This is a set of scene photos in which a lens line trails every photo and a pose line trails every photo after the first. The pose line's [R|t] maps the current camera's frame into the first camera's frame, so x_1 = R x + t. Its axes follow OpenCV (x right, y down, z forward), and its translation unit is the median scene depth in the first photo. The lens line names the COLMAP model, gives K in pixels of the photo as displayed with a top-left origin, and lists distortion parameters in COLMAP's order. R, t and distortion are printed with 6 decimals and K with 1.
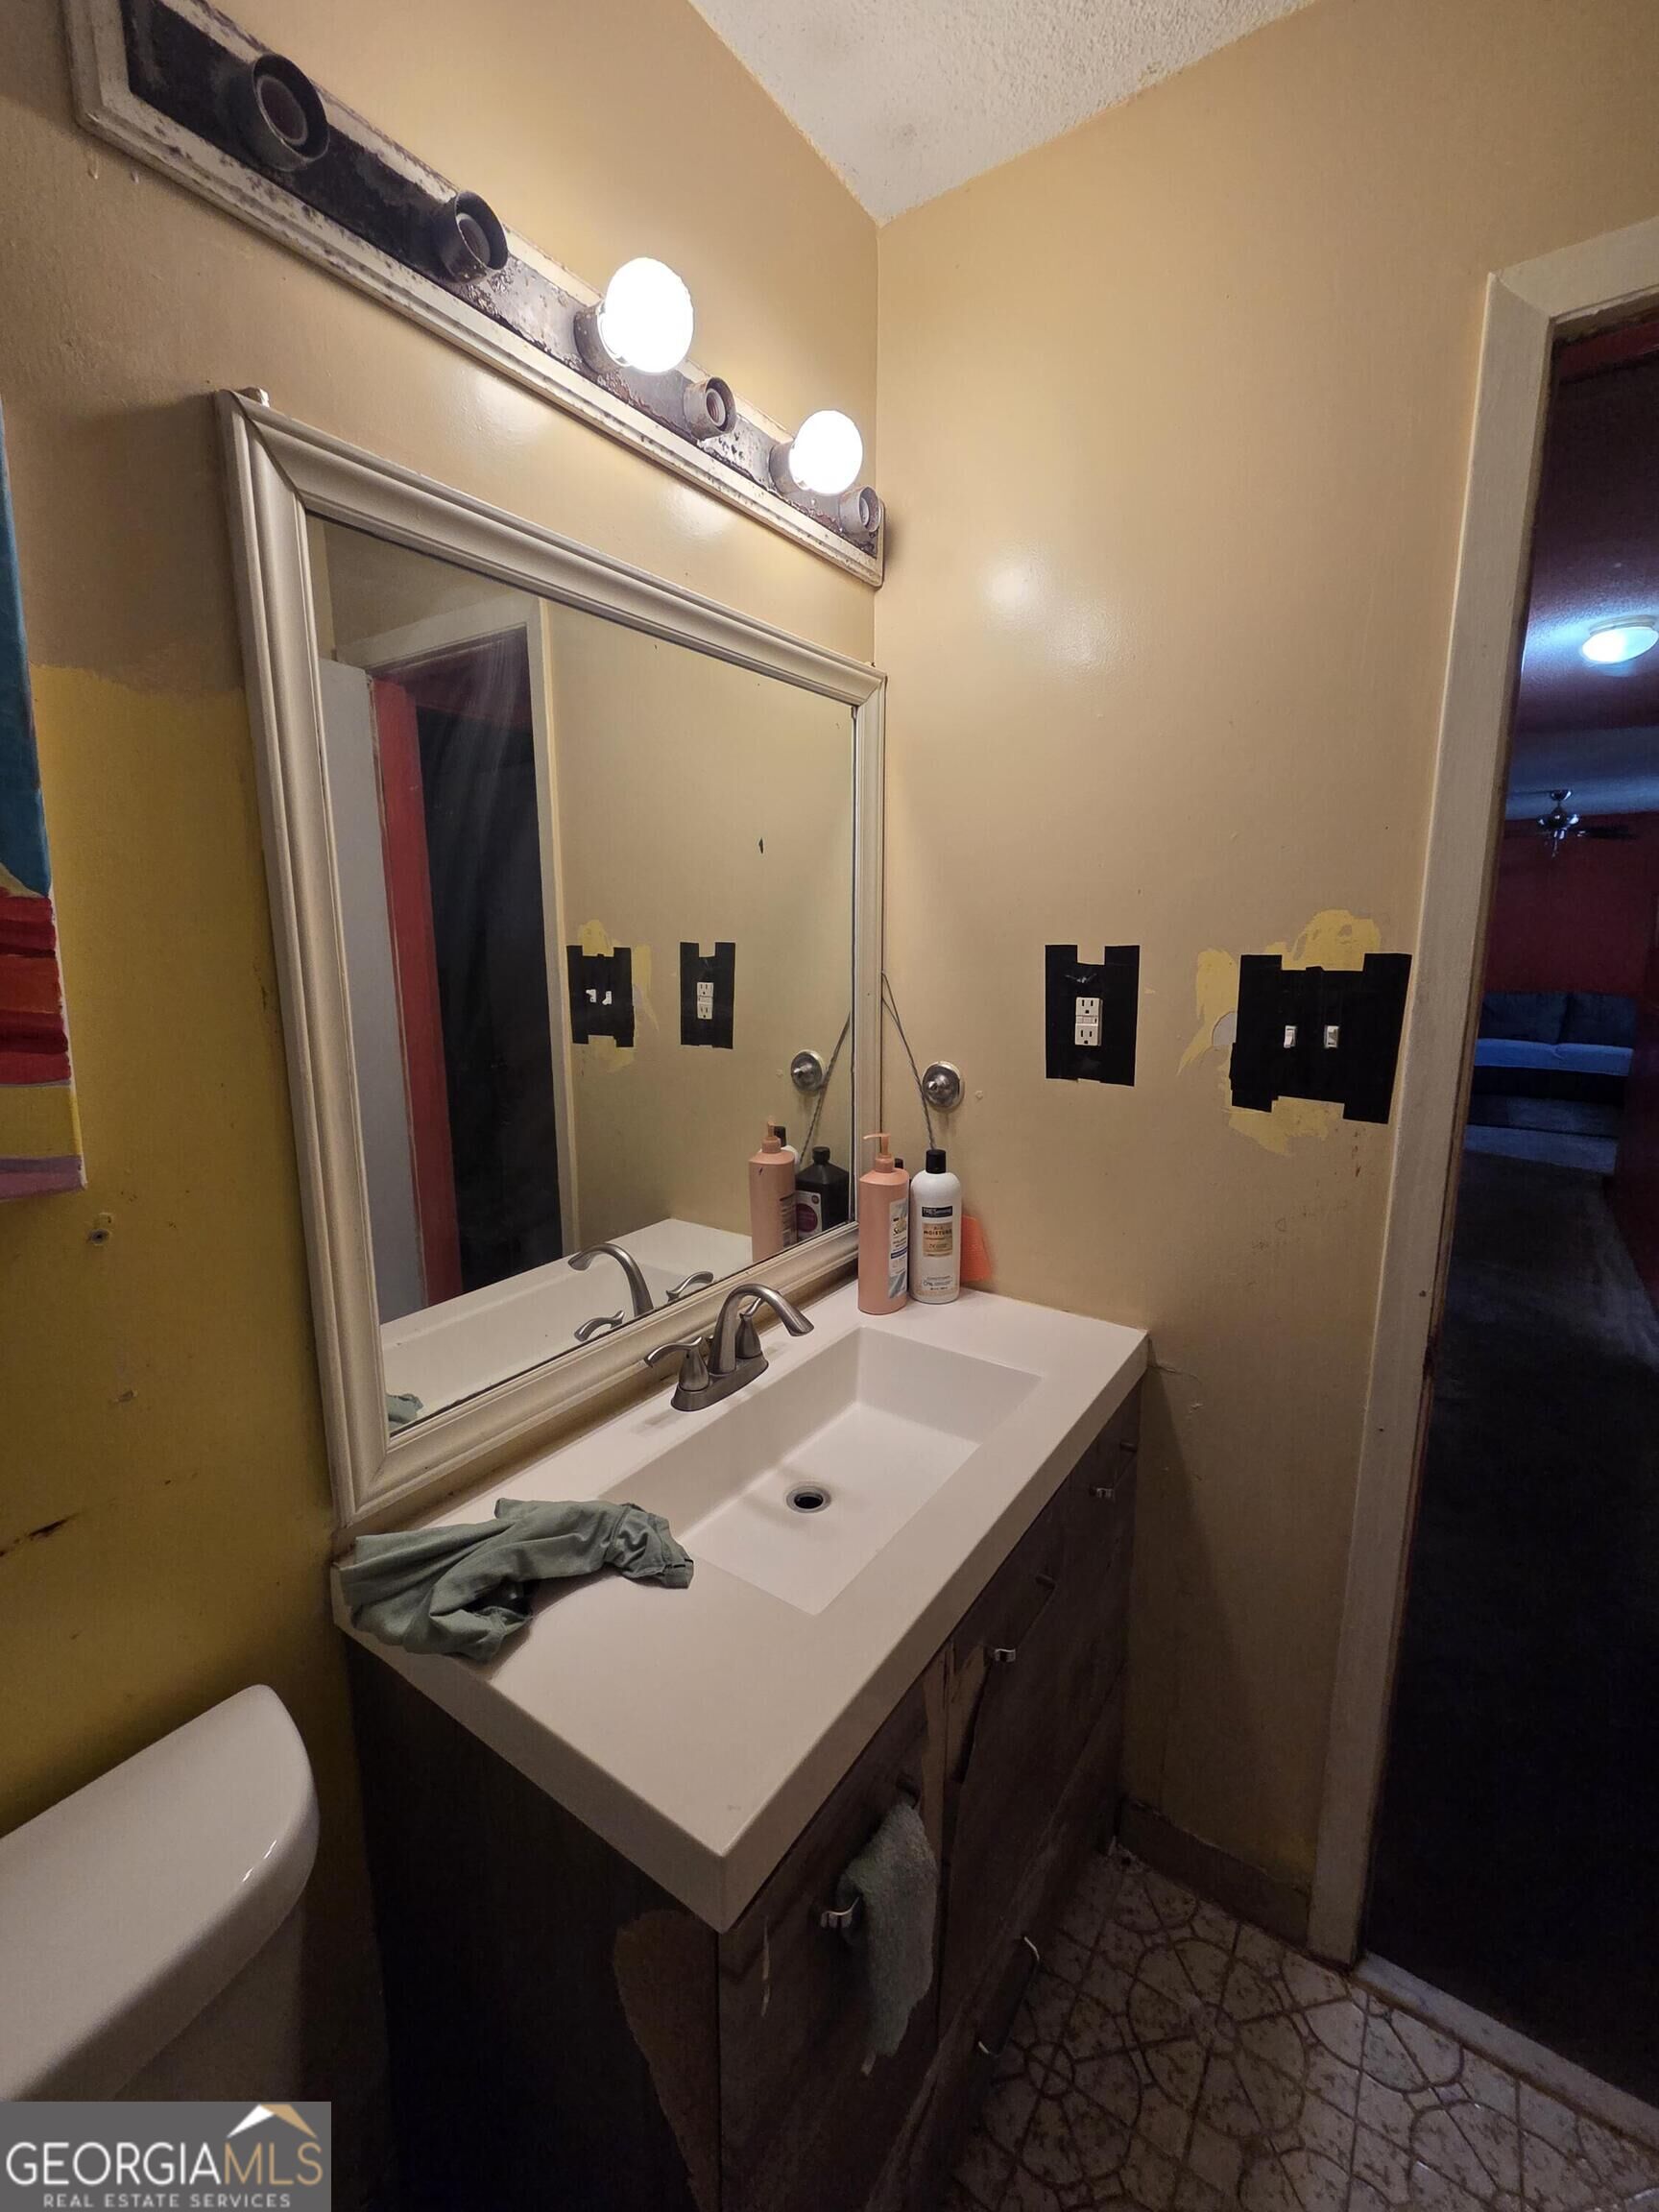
lens RADIAL K [[913.6, 0, 840.3], [0, 913.6, 1101.0], [0, 0, 1]] dist [-0.000467, -0.000447]
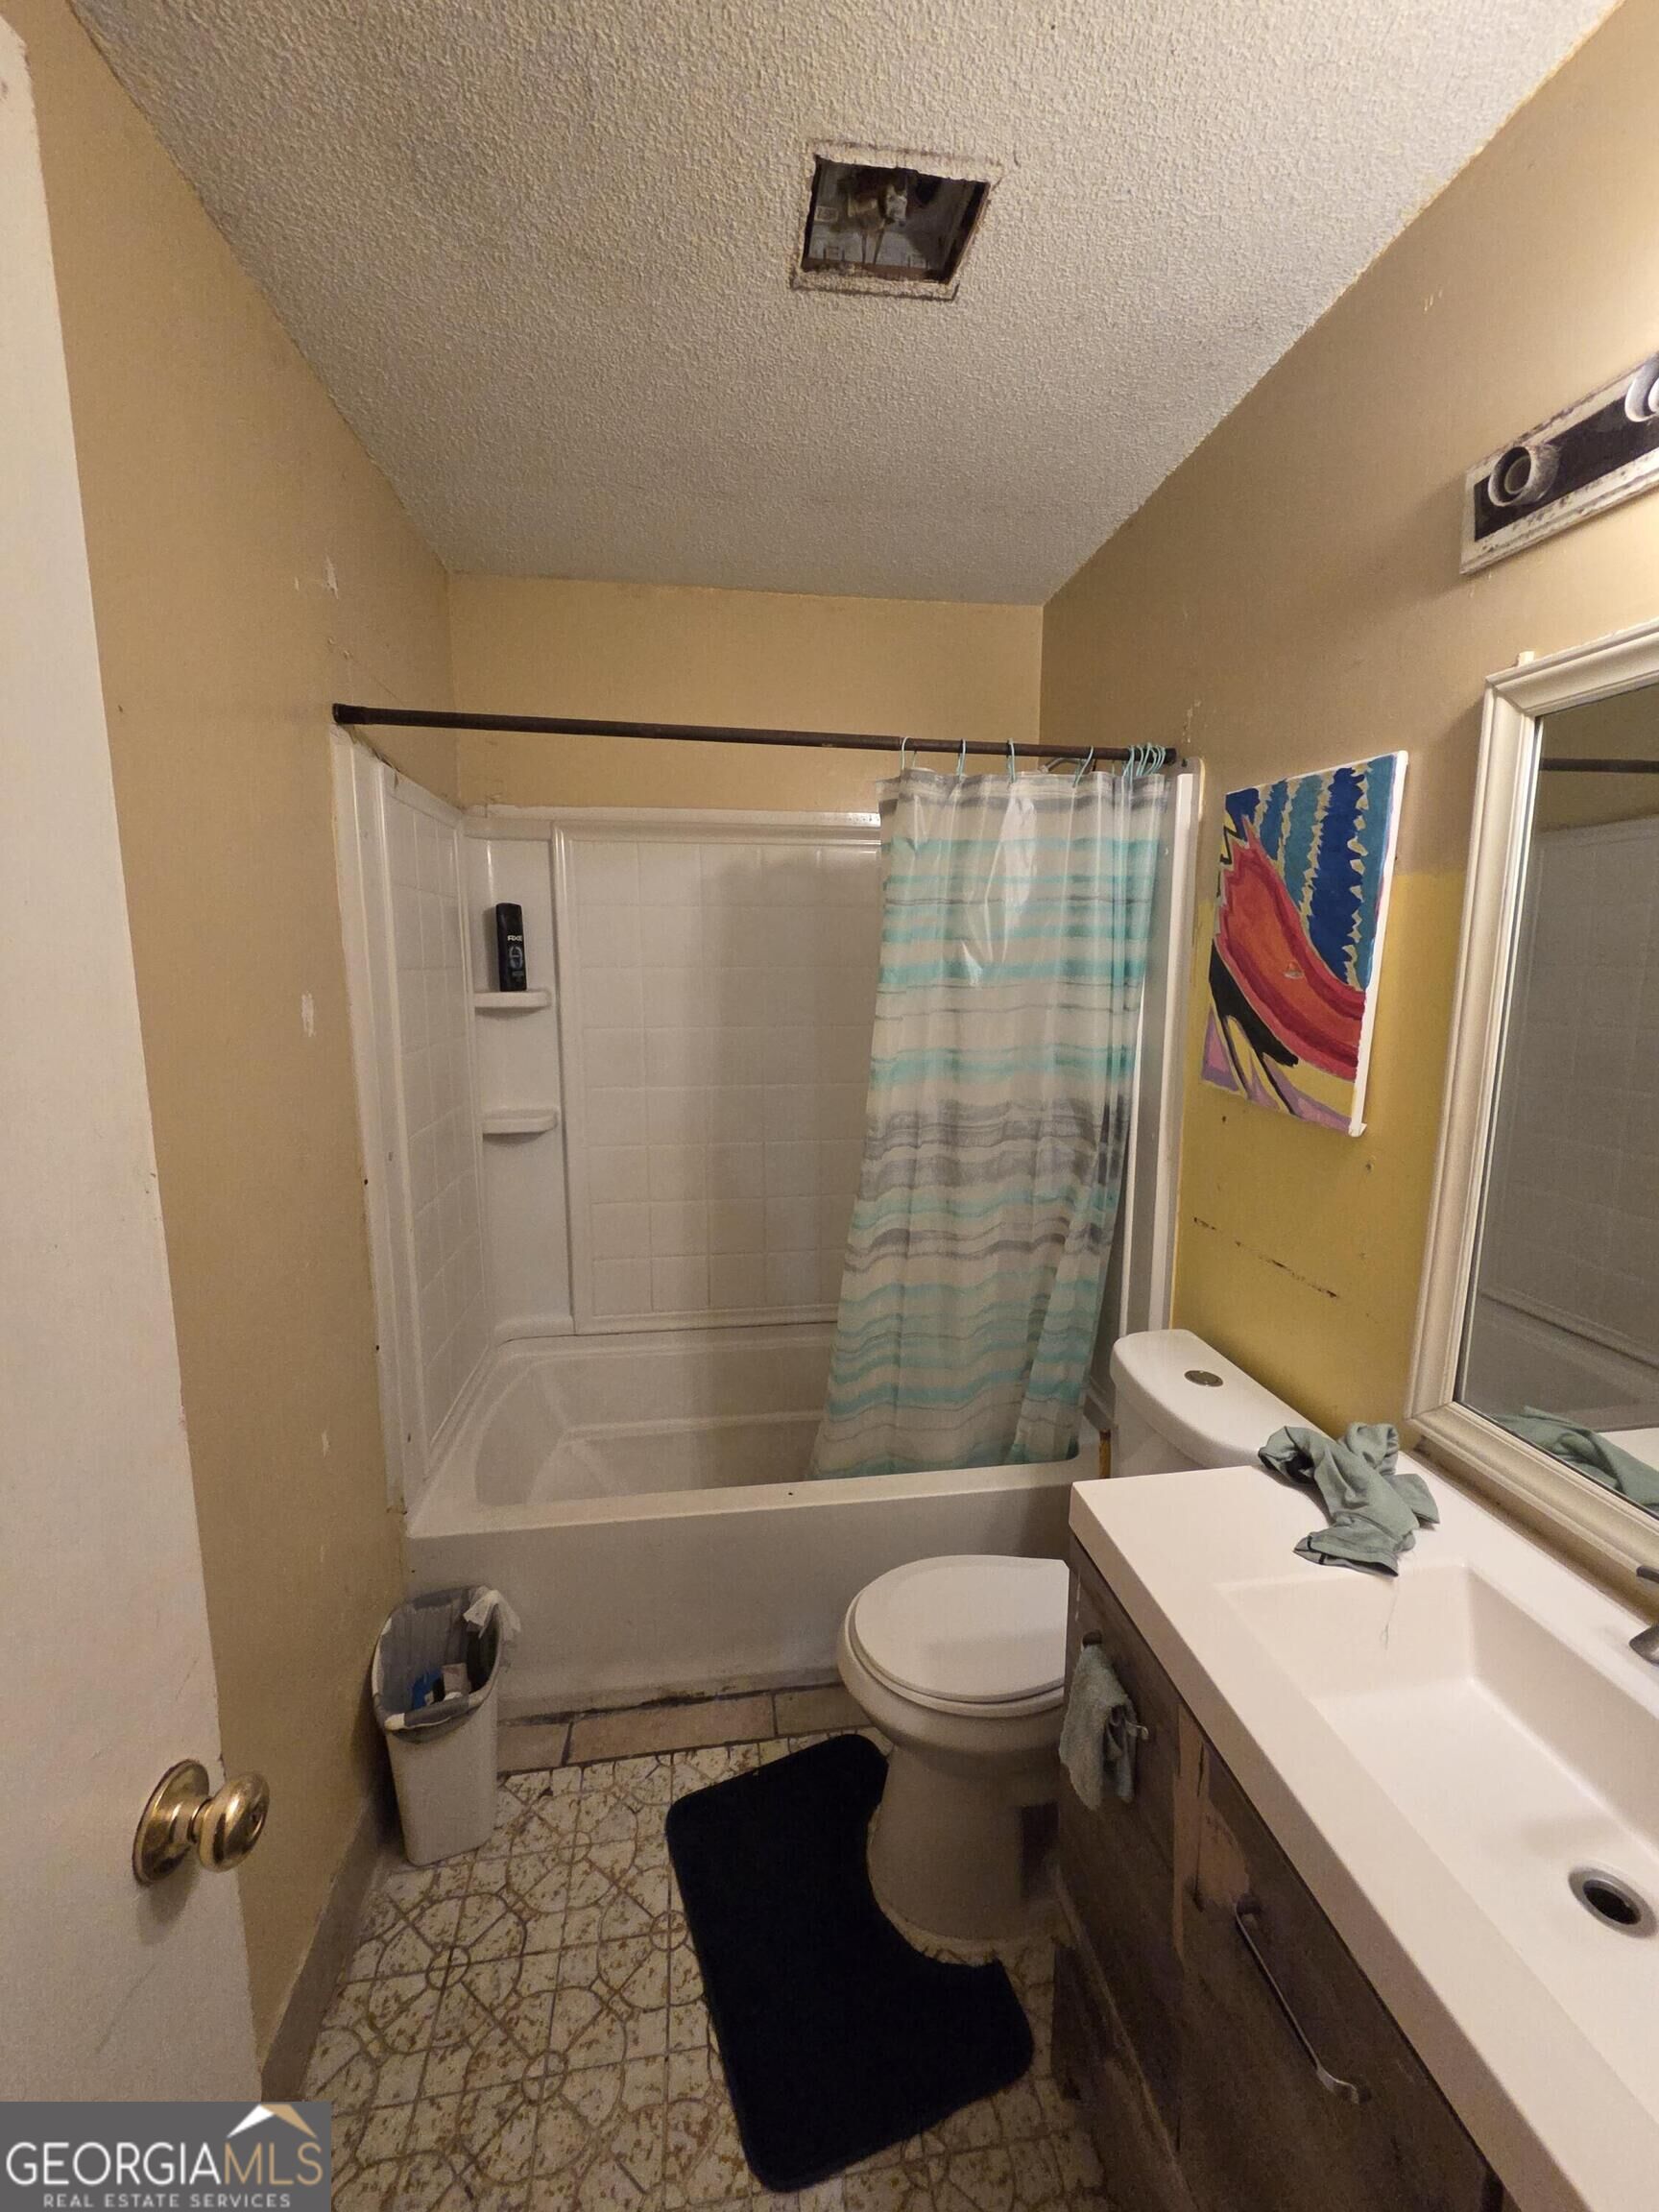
lens RADIAL K [[916.7, 0, 838.0], [0, 916.7, 1099.4], [0, 0, 1]] dist [-0.000561, -0.000599]
pose [[-0.733370, 0.109591, -0.670938, 0.988750], [-0.122955, 0.949264, 0.289448, -0.312615], [0.668618, 0.294768, -0.682687, 1.185649]]
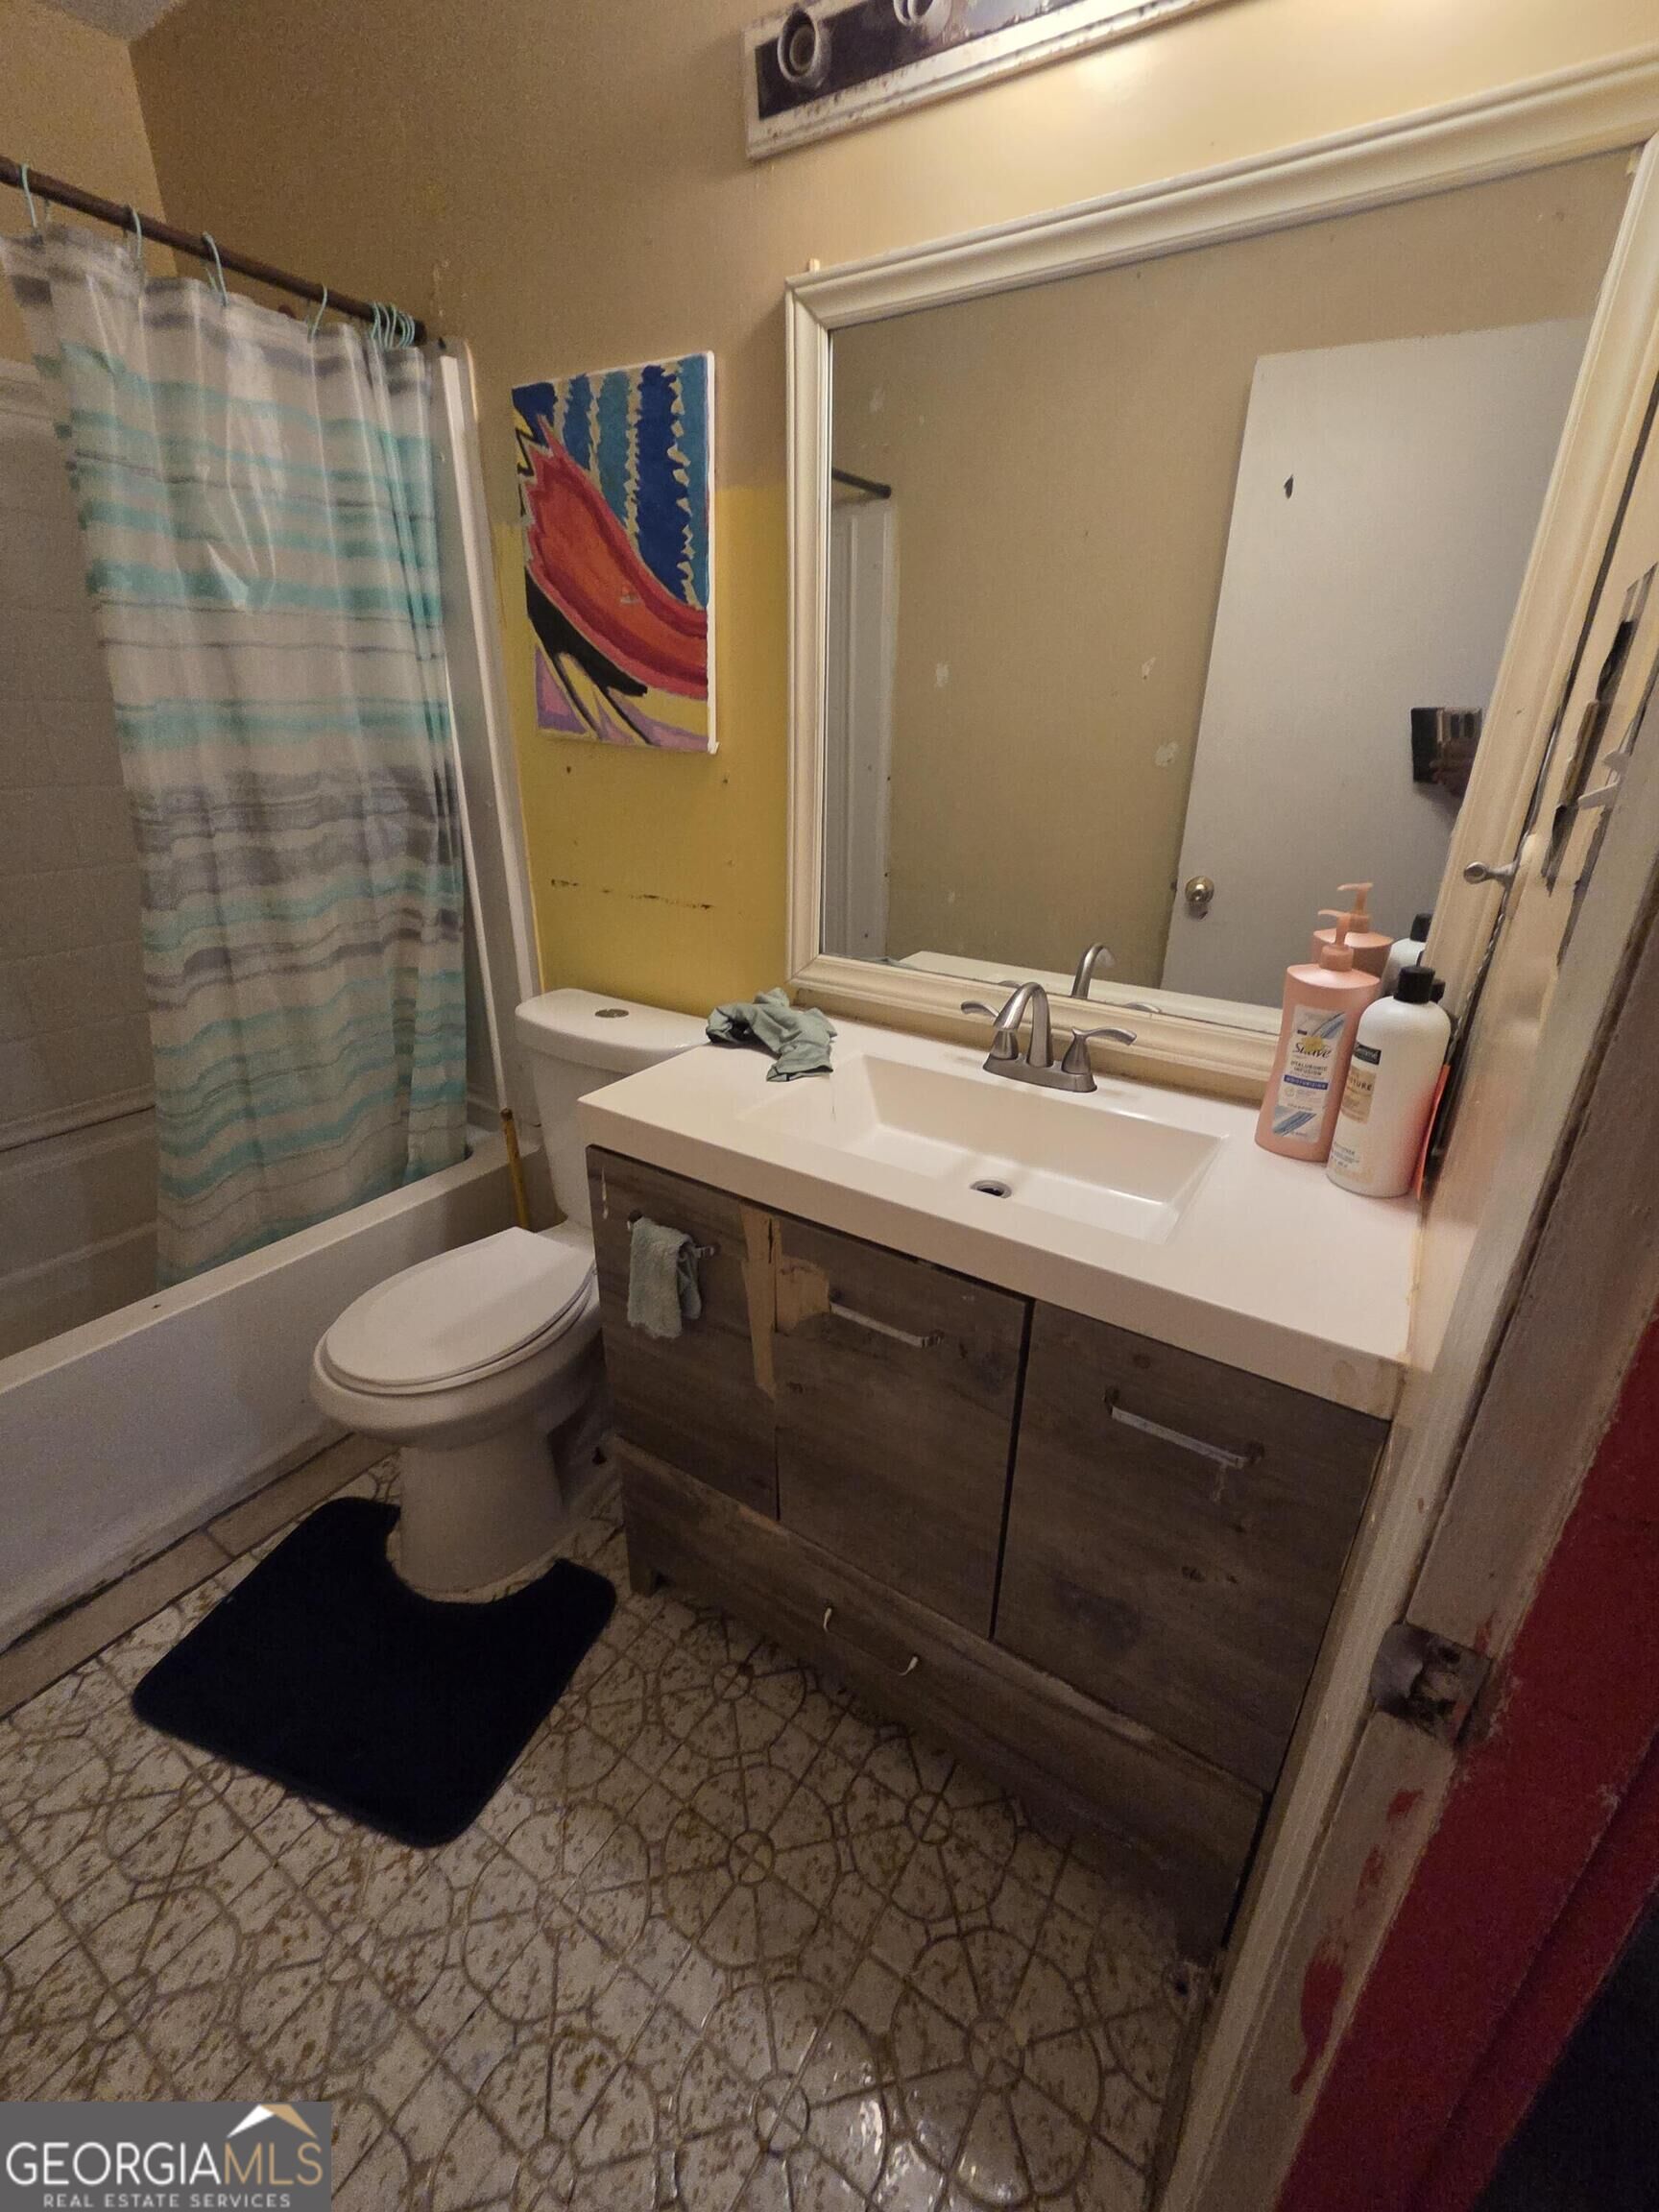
lens RADIAL K [[916.7, 0, 838.0], [0, 916.7, 1099.4], [0, 0, 1]] dist [-0.000561, -0.000599]
pose [[0.027774, 0.391516, -0.919752, 1.180110], [-0.199108, 0.903837, 0.378728, -0.038179], [0.979584, 0.172612, 0.103057, 0.910977]]
